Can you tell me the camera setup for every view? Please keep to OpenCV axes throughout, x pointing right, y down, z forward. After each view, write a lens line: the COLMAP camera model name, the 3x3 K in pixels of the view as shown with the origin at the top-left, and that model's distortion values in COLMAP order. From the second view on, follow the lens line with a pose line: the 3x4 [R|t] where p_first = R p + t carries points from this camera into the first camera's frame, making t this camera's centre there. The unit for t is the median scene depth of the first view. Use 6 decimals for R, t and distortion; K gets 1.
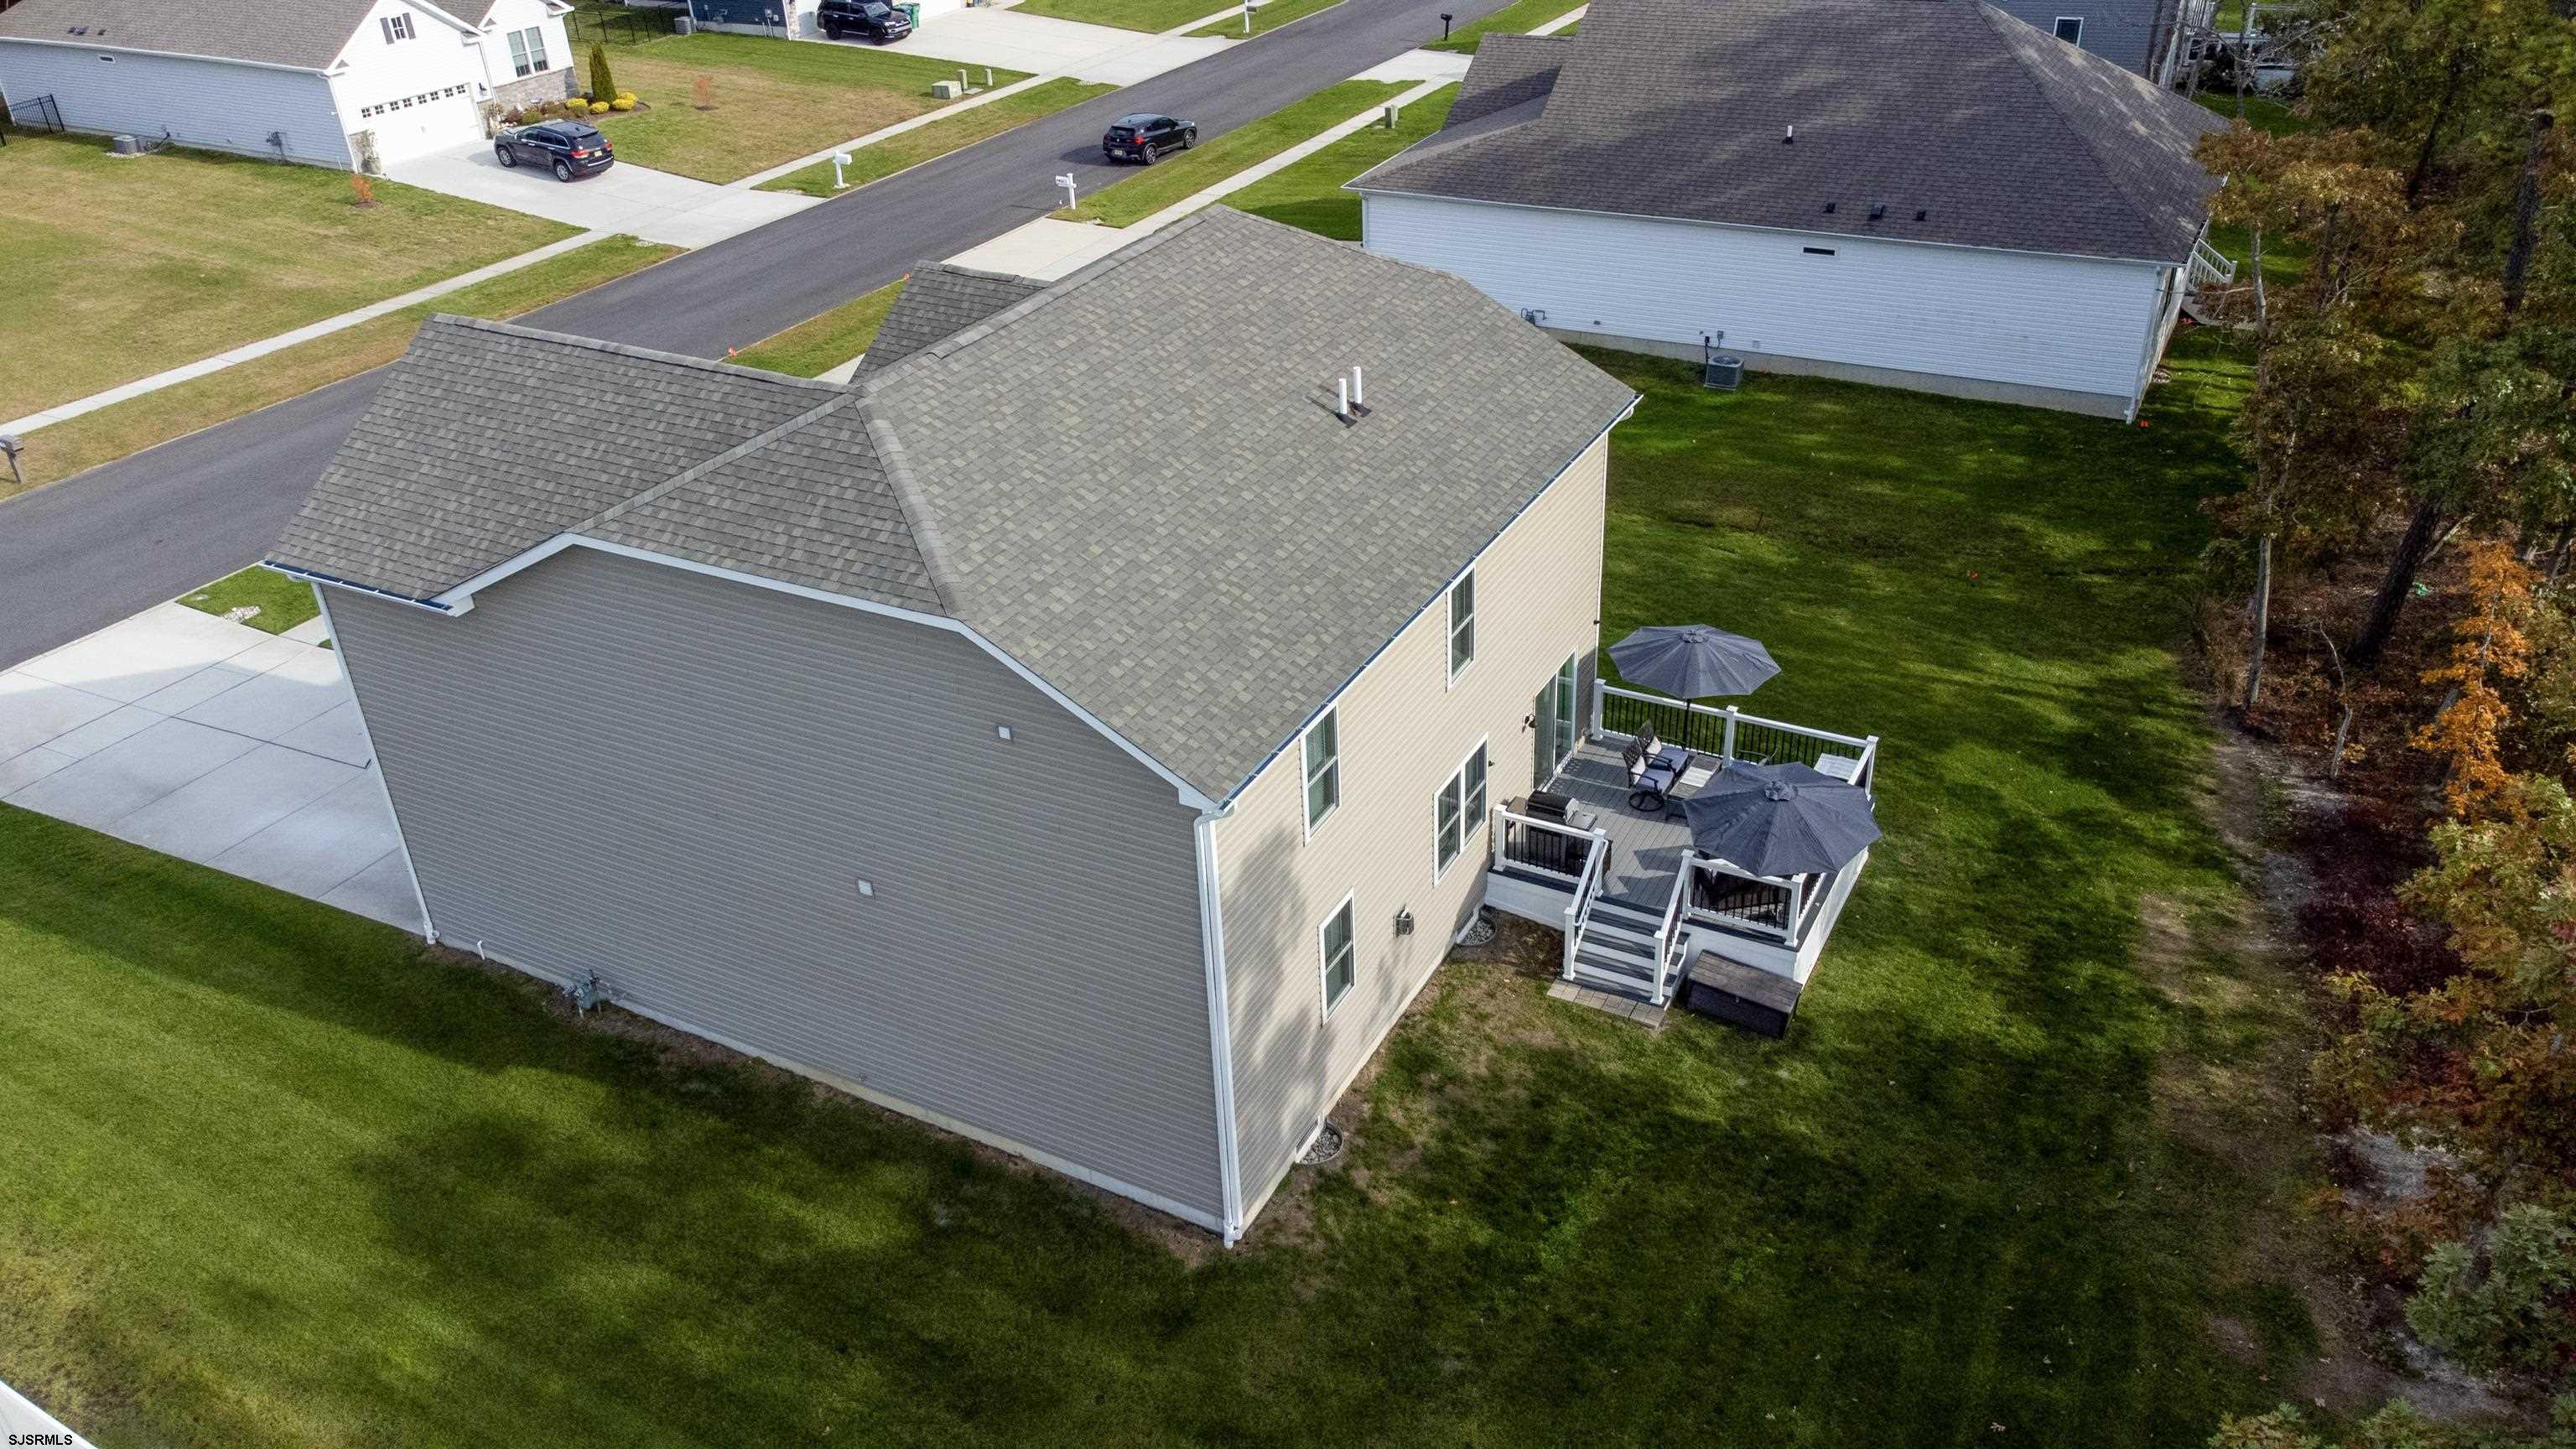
lens RADIAL K [[1914.3, 0, 1283.4], [0, 1914.3, 712.5], [0, 0, 1]] dist [0.032105, 0.039644]
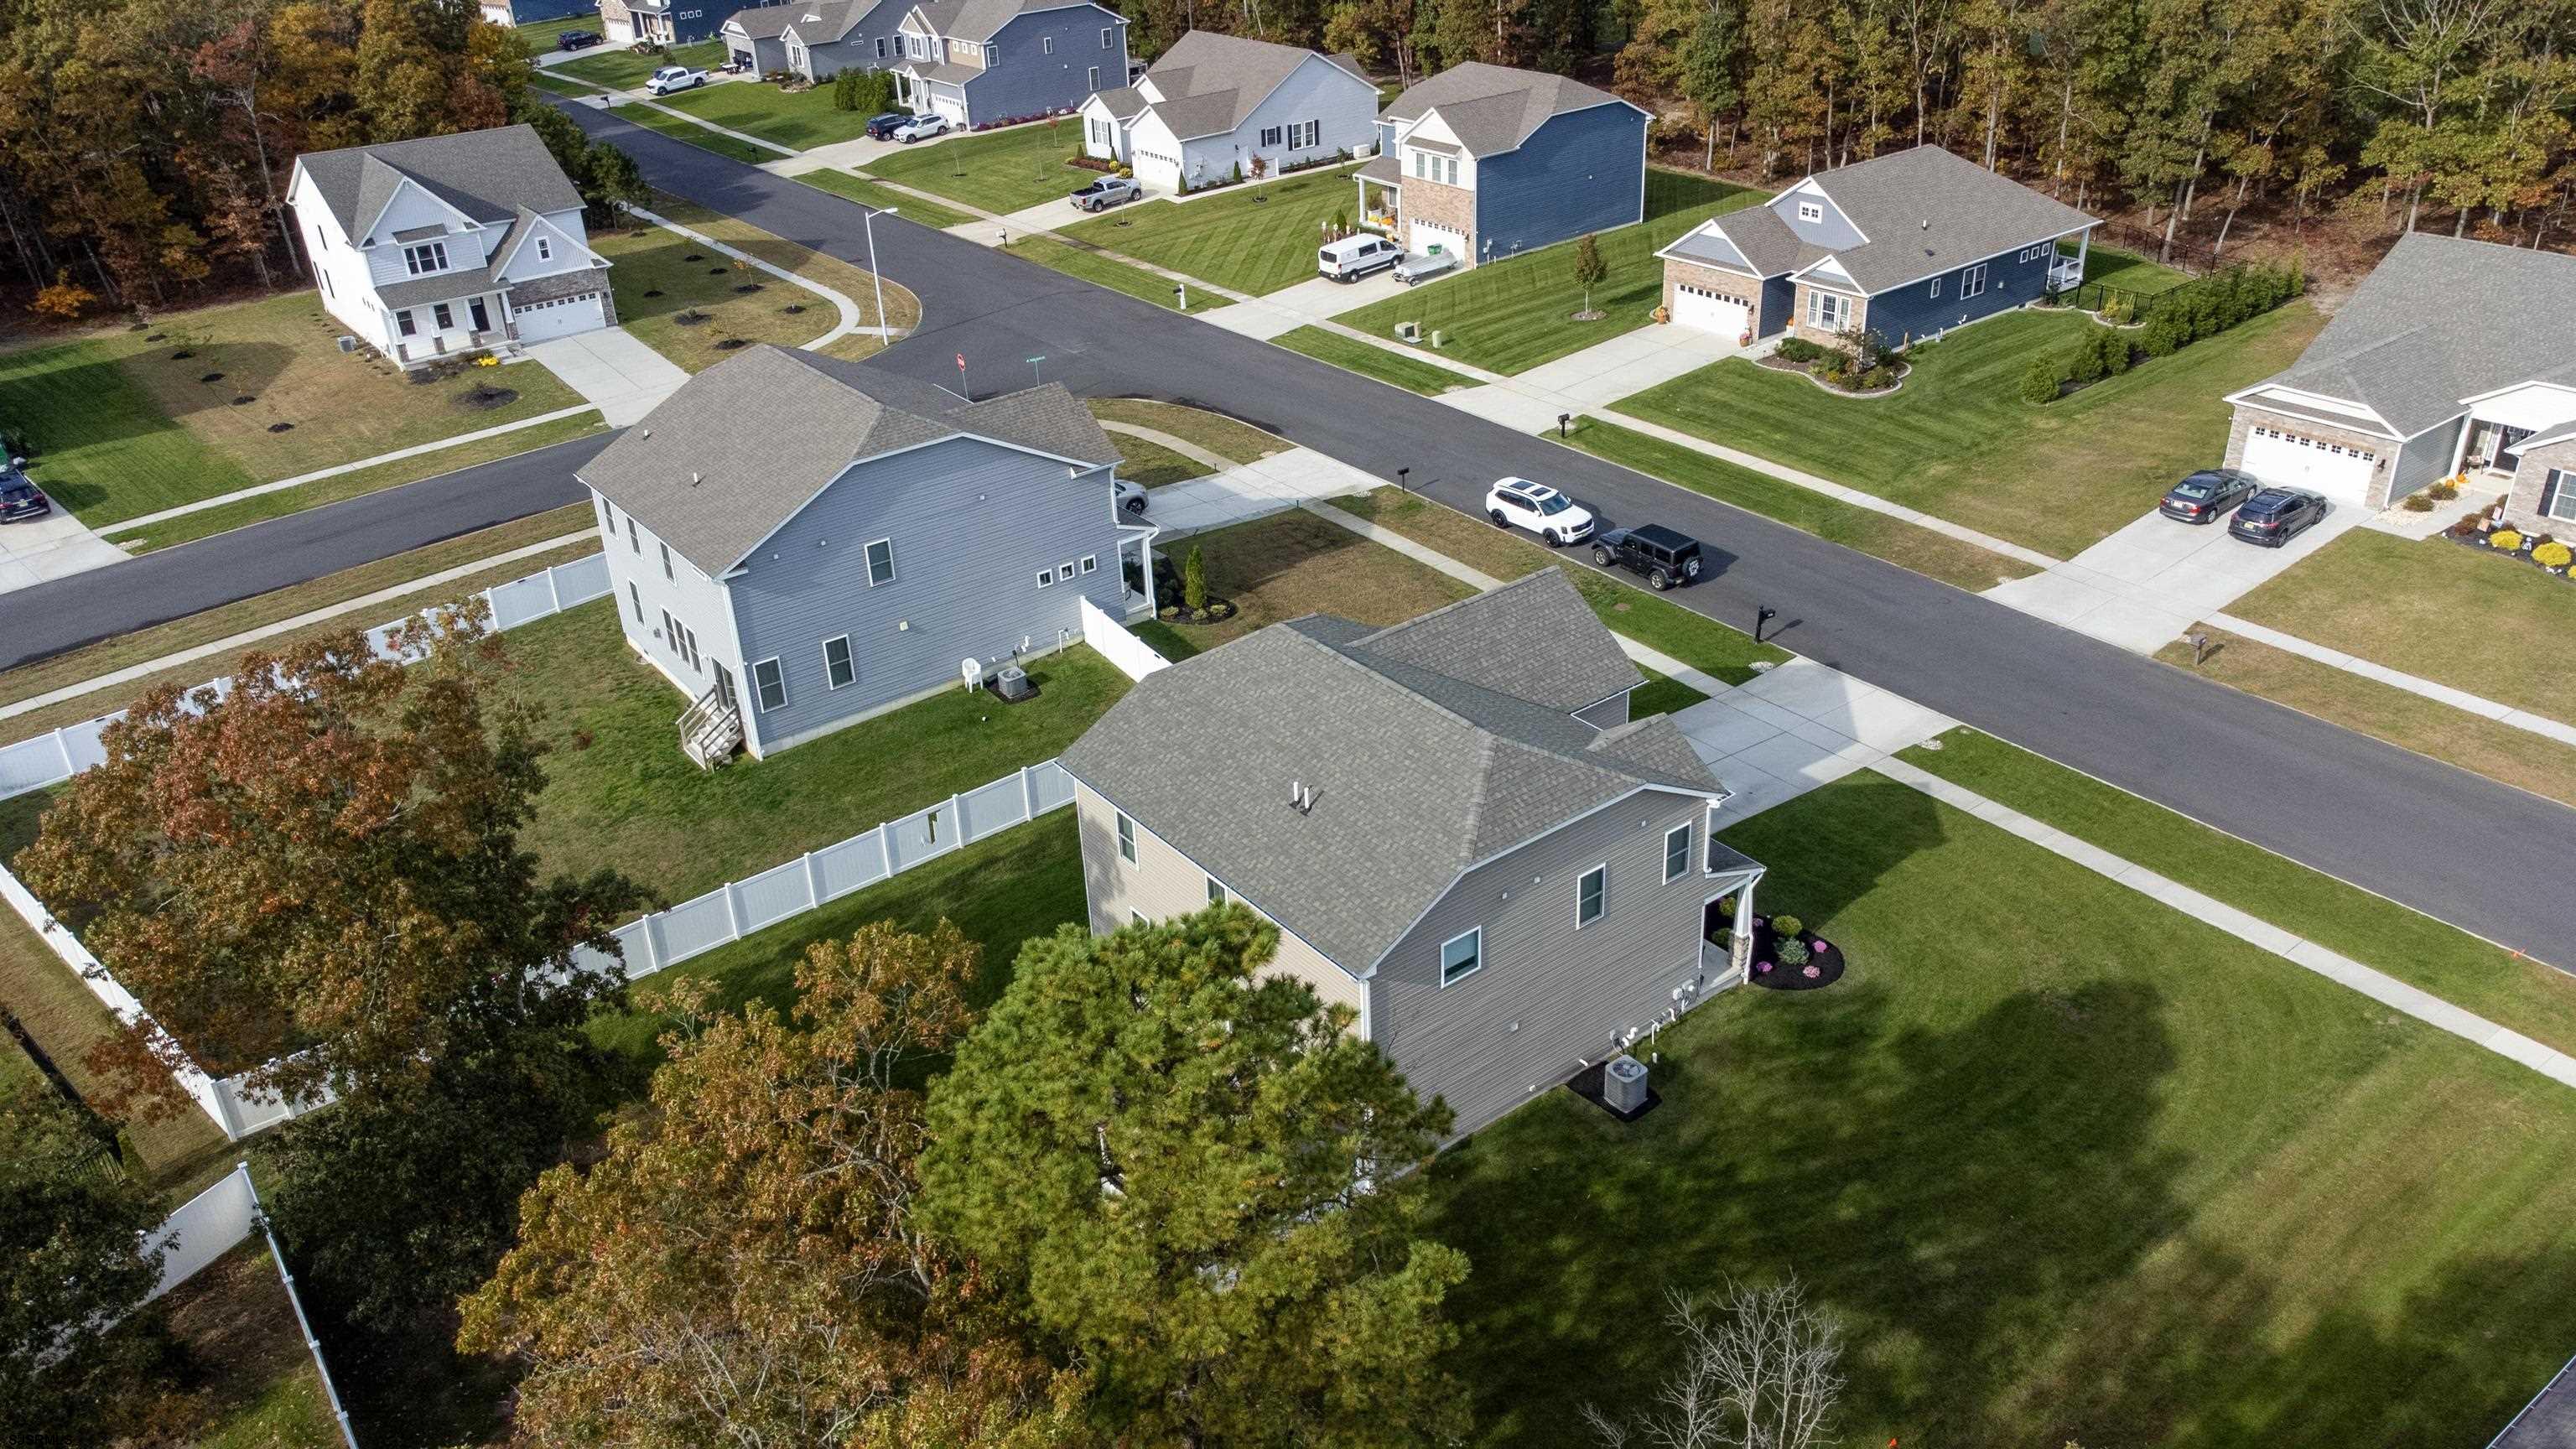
lens RADIAL K [[1914.3, 0, 1279.4], [0, 1914.3, 705.7], [0, 0, 1]] dist [0.032105, 0.039644]
pose [[-0.413395, 0.477260, -0.775453, 1.176826], [-0.399071, 0.670516, 0.625421, -1.129392], [0.818442, 0.568007, -0.086728, 0.931446]]
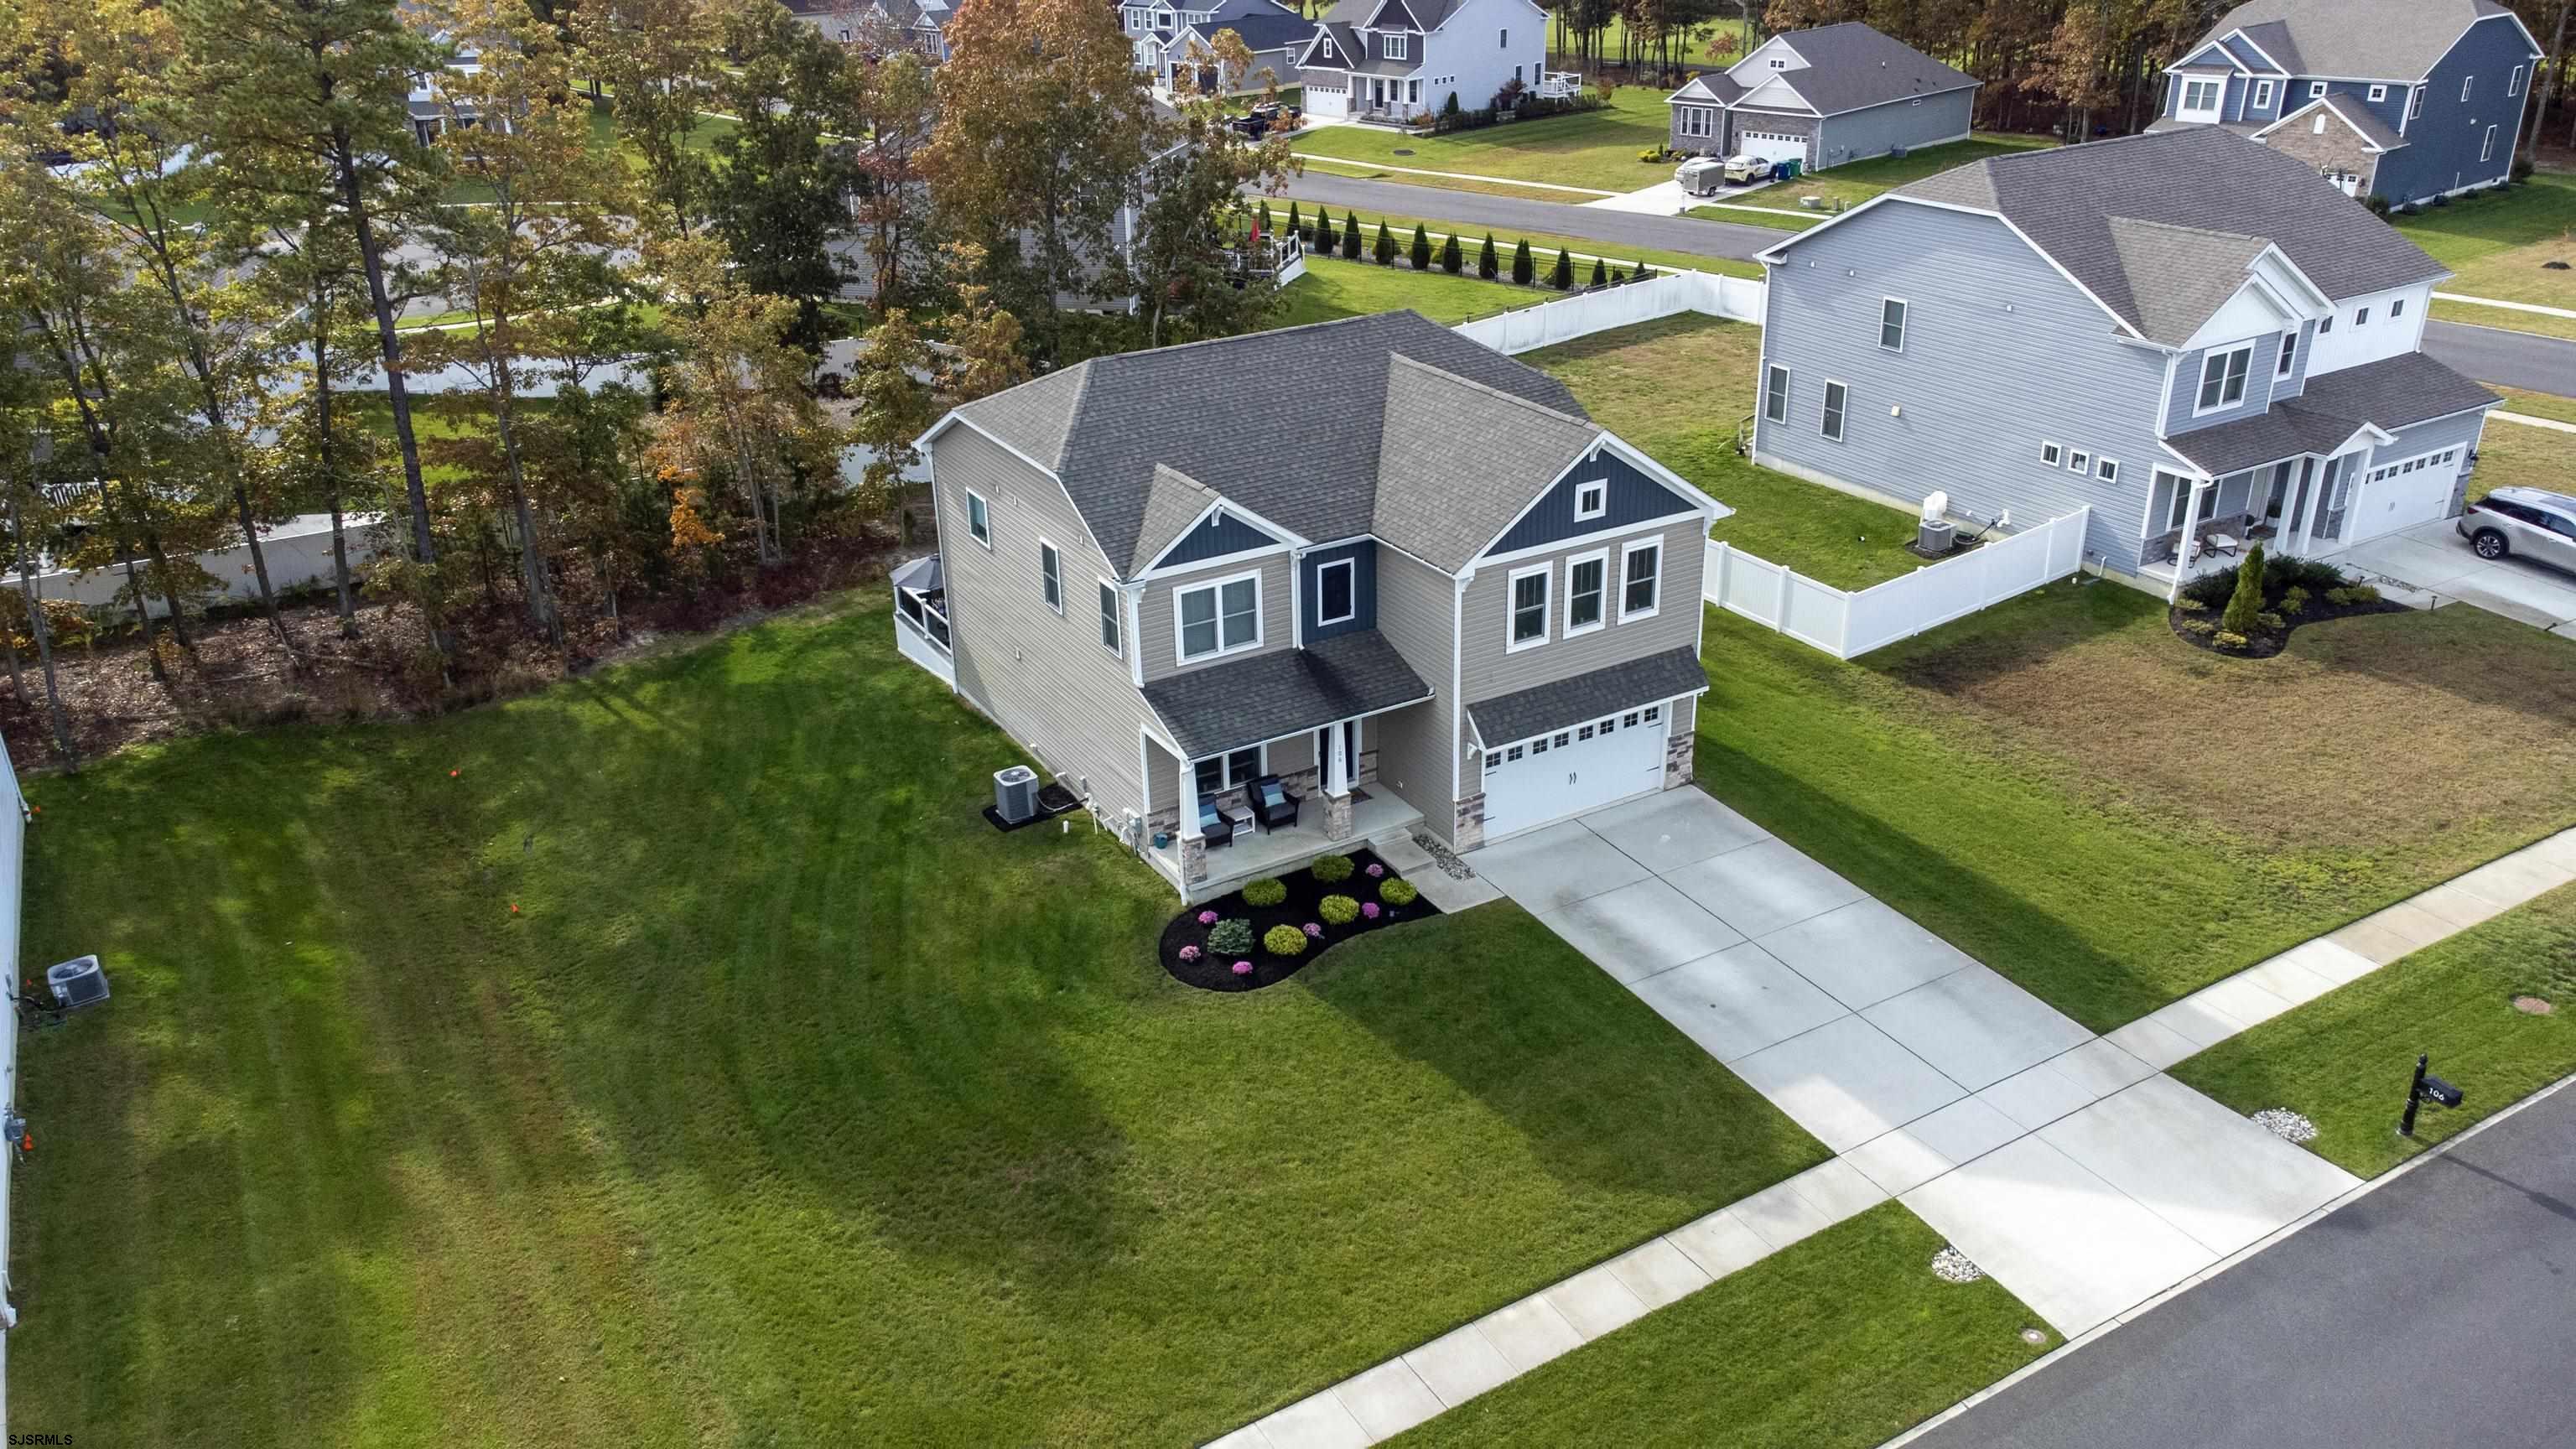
lens RADIAL K [[1914.3, 0, 1280.9], [0, 1914.3, 713.4], [0, 0, 1]] dist [0.032105, 0.039644]
pose [[-0.849802, -0.158628, 0.502667, -0.884710], [0.314336, 0.613001, 0.724860, -1.056089], [-0.423119, 0.773994, -0.471067, 1.744192]]
